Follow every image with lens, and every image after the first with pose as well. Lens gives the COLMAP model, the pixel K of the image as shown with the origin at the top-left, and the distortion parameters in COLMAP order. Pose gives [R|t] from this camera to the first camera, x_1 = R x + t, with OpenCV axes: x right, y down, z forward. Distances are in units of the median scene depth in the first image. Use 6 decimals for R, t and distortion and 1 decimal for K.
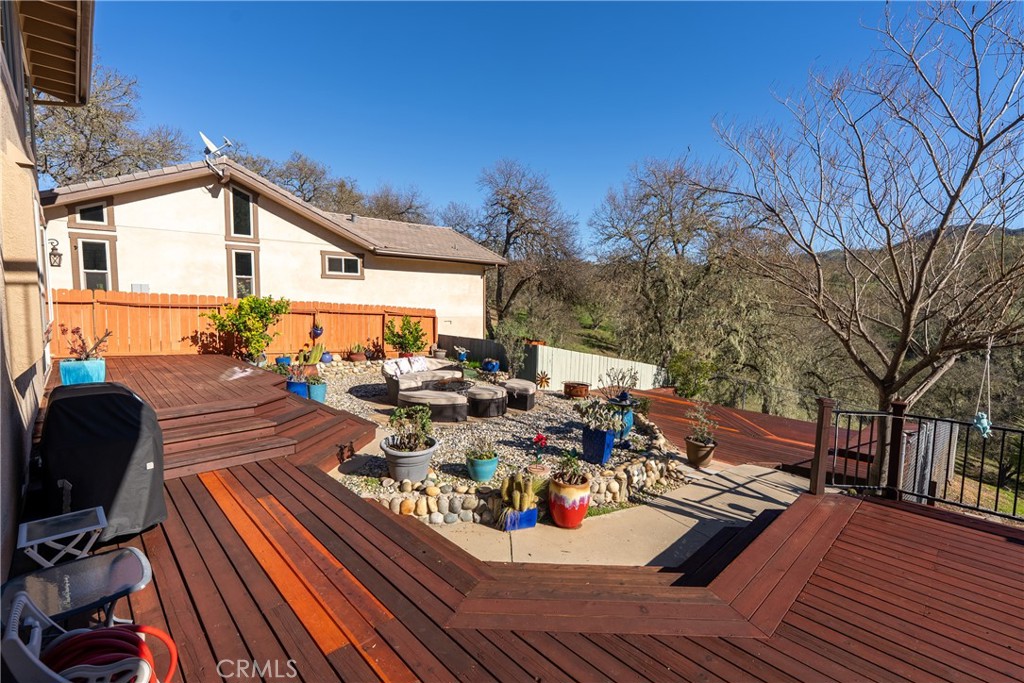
lens RADIAL K [[461.4, 0, 512.3], [0, 461.4, 338.3], [0, 0, 1]] dist [-0.002252, 0.001995]
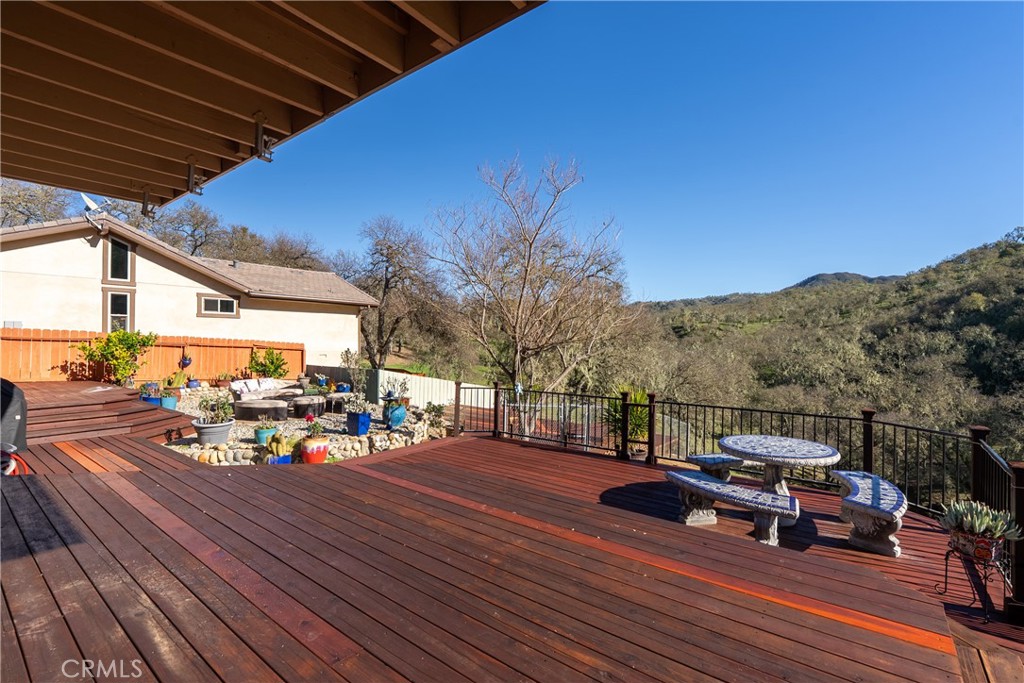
lens RADIAL K [[461.4, 0, 512.3], [0, 461.4, 338.3], [0, 0, 1]] dist [-0.002252, 0.001995]
pose [[0.988235, -0.006638, 0.152801, 0.212469], [0.020094, 0.996033, -0.086691, 0.043348], [-0.151619, 0.088741, 0.984447, -0.273877]]
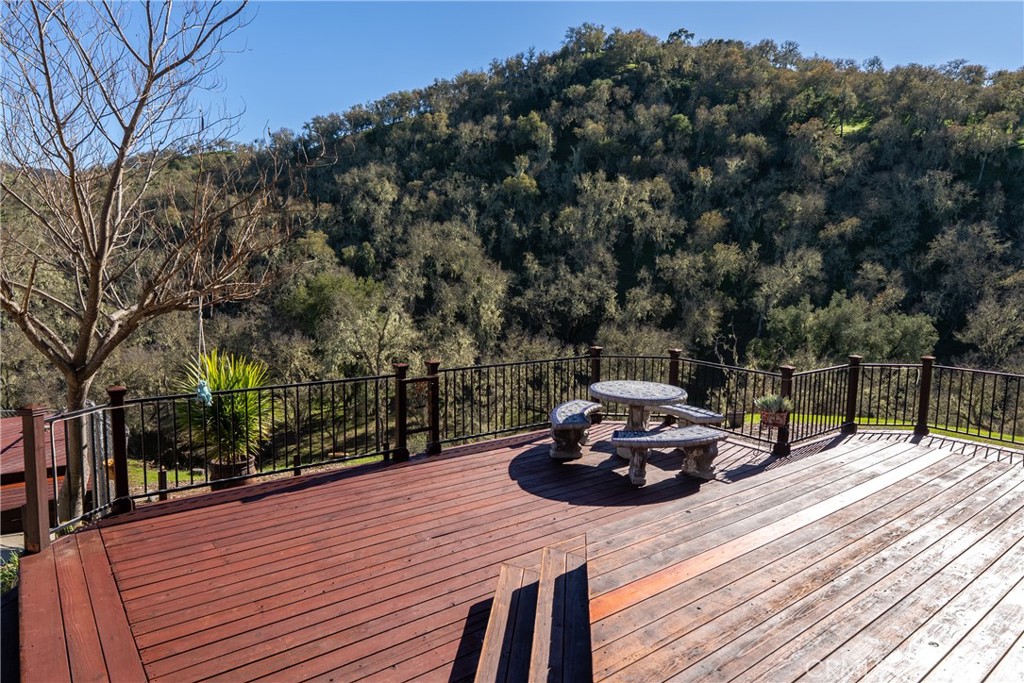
lens RADIAL K [[626.6, 0, 513.4], [0, 626.6, 337.8], [0, 0, 1]] dist [0.003392, 0.000016]
pose [[0.088201, -0.118652, 0.989011, -0.044535], [0.060710, 0.991675, 0.113557, -0.007729], [-0.994251, 0.050027, 0.094670, 0.079689]]
